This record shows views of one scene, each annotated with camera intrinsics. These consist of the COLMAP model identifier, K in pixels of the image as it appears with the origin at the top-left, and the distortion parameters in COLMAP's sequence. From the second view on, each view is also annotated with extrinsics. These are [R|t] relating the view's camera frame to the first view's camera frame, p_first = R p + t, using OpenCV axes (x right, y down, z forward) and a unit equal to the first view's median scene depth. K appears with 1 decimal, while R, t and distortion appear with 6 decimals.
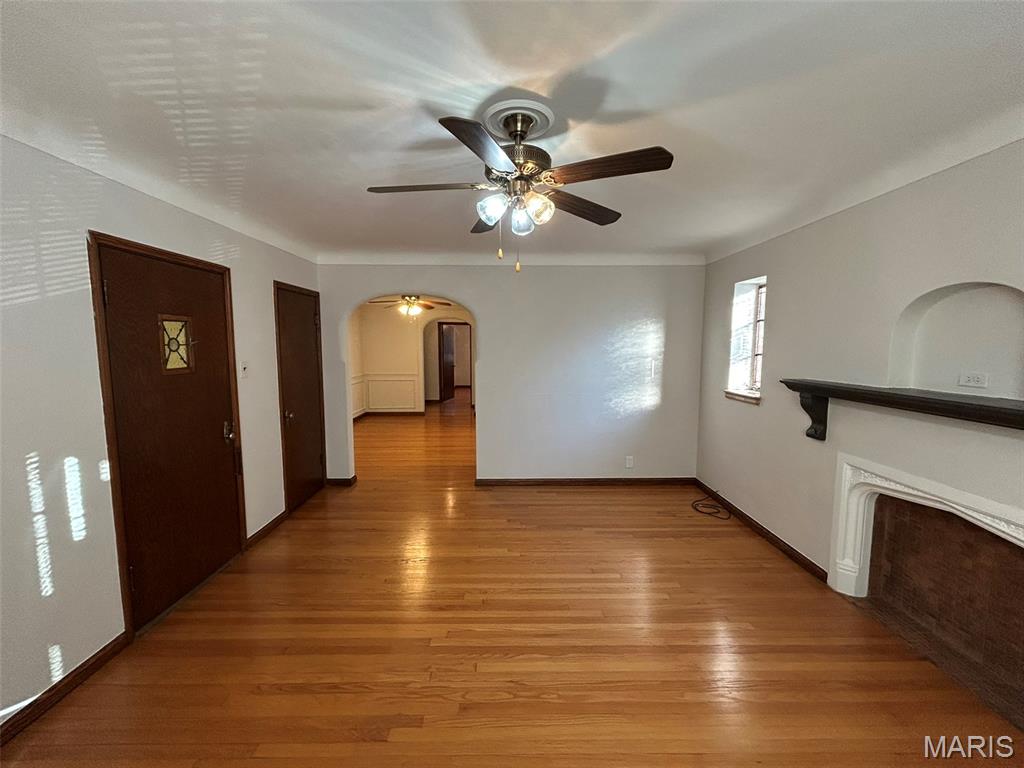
lens RADIAL K [[416.1, 0, 512.0], [0, 416.1, 384.0], [0, 0, 1]] dist [-0.004311, -0.000493]
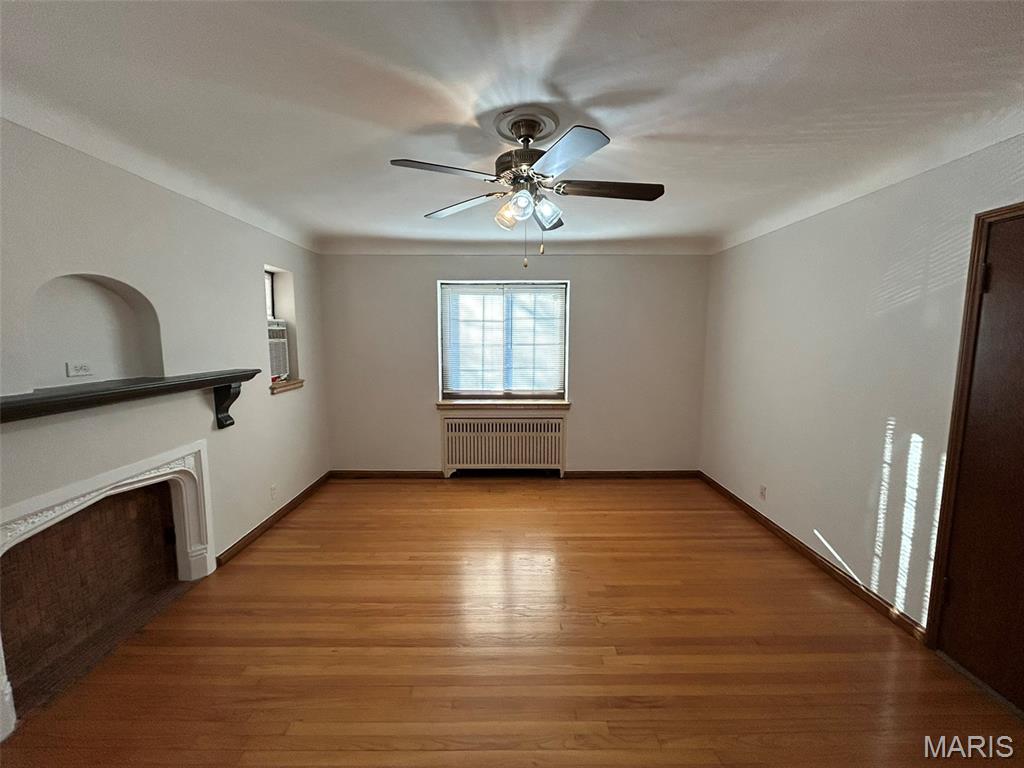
lens RADIAL K [[416.1, 0, 512.0], [0, 416.1, 384.0], [0, 0, 1]] dist [-0.004311, -0.000493]
pose [[-0.999989, -0.001200, 0.004602, 0.045511], [-0.000199, 0.977391, 0.211440, -0.206692], [-0.004752, 0.211437, -0.977380, 2.171799]]
